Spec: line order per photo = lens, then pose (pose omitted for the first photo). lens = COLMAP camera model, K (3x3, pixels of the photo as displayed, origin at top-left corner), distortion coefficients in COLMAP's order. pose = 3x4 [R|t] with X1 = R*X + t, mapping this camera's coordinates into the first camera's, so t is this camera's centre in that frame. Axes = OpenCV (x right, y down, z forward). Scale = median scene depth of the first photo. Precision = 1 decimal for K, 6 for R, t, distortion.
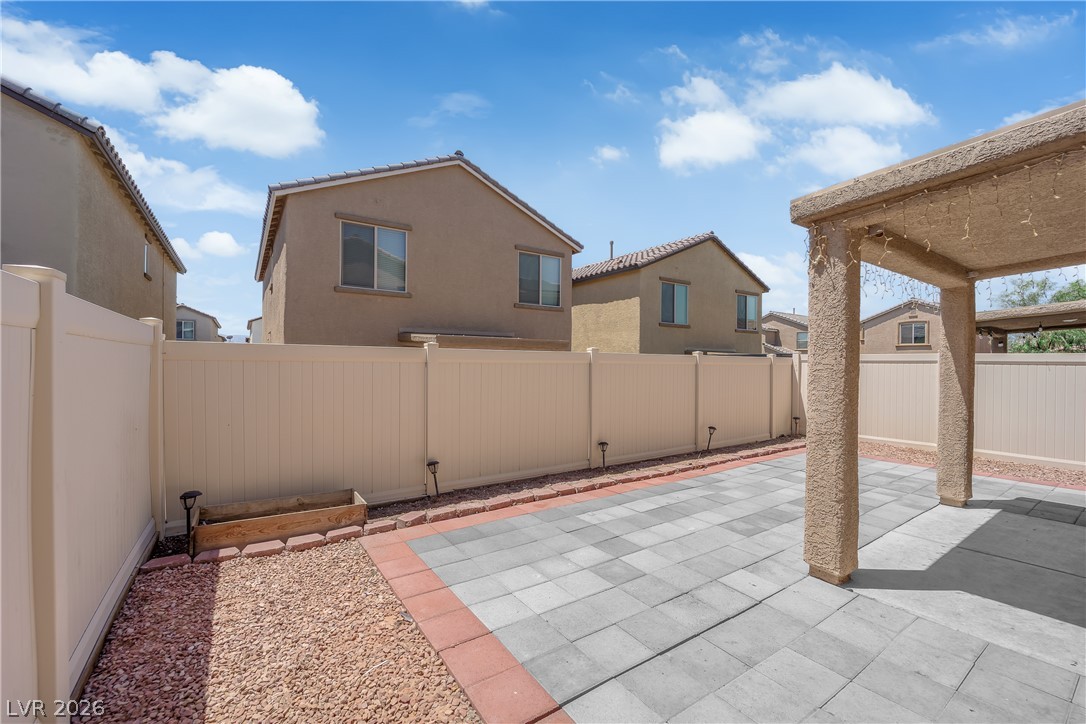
lens RADIAL K [[441.6, 0, 547.5], [0, 441.6, 362.0], [0, 0, 1]] dist [-0.014401, -0.000037]
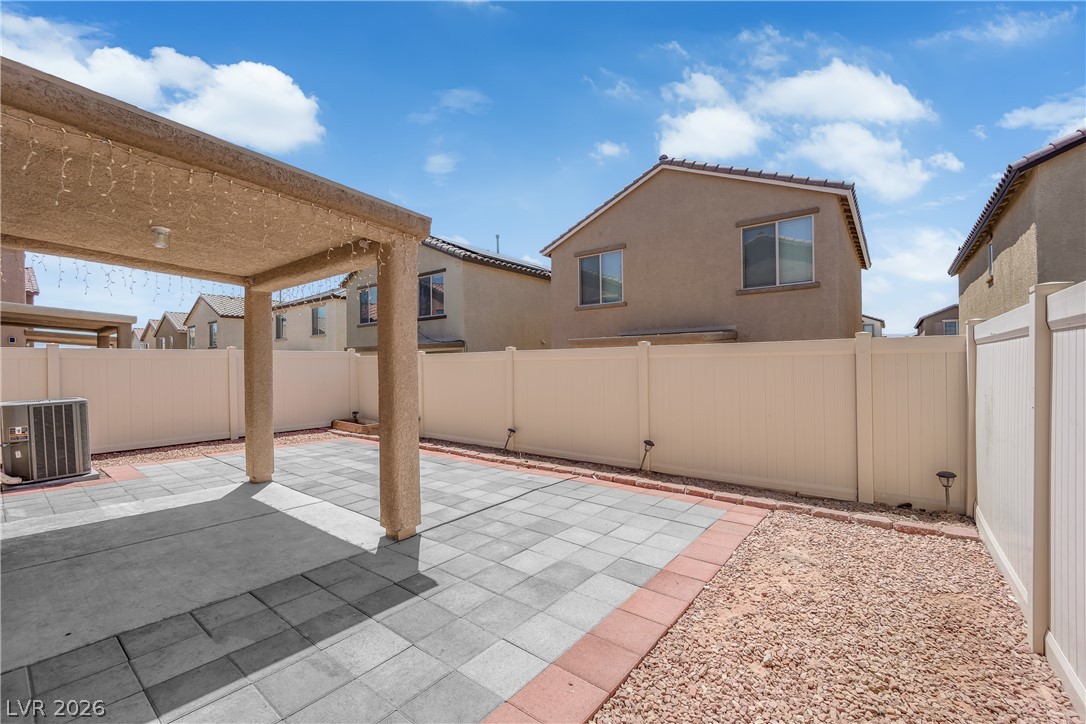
lens RADIAL K [[441.6, 0, 536.4], [0, 441.6, 372.5], [0, 0, 1]] dist [-0.014401, -0.000037]
pose [[0.304596, 0.007727, -0.952450, 1.280825], [0.015211, 0.999800, 0.012976, 0.020963], [0.952360, -0.018440, 0.304418, 0.729585]]
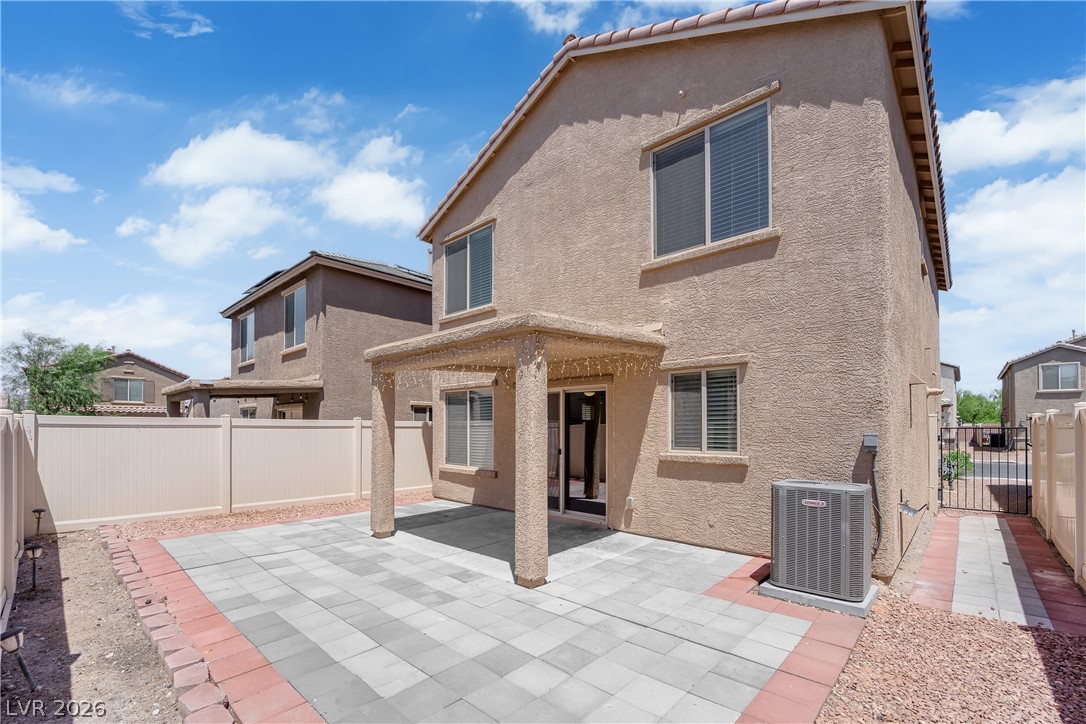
lens RADIAL K [[454.2, 0, 555.7], [0, 454.2, 434.0], [0, 0, 1]] dist [-0.011657, -0.000032]
pose [[-0.257961, -0.010929, 0.966094, -0.360227], [-0.014478, 0.999867, 0.007445, 0.002032], [-0.966047, -0.012067, -0.258085, 0.621204]]
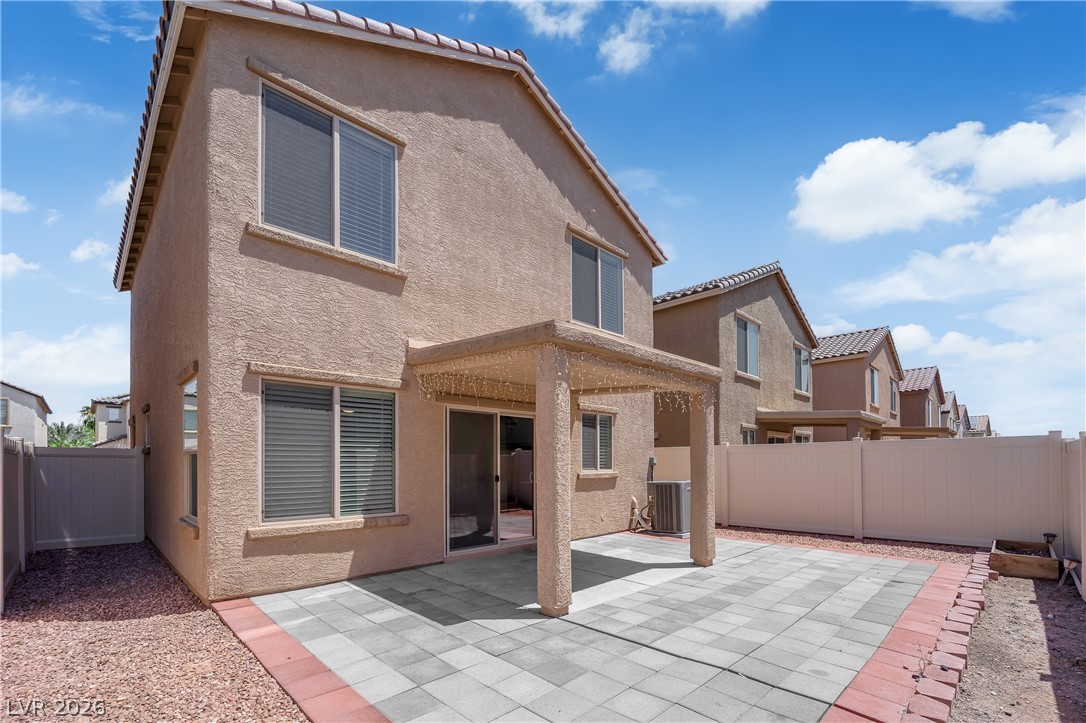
lens RADIAL K [[484.5, 0, 561.9], [0, 484.5, 452.0], [0, 0, 1]] dist [-0.014813, -0.000164]
pose [[-0.974091, -0.009507, -0.225957, 0.837155], [-0.005251, 0.999797, -0.019427, 0.014452], [0.226096, -0.017737, -0.973944, 1.427193]]
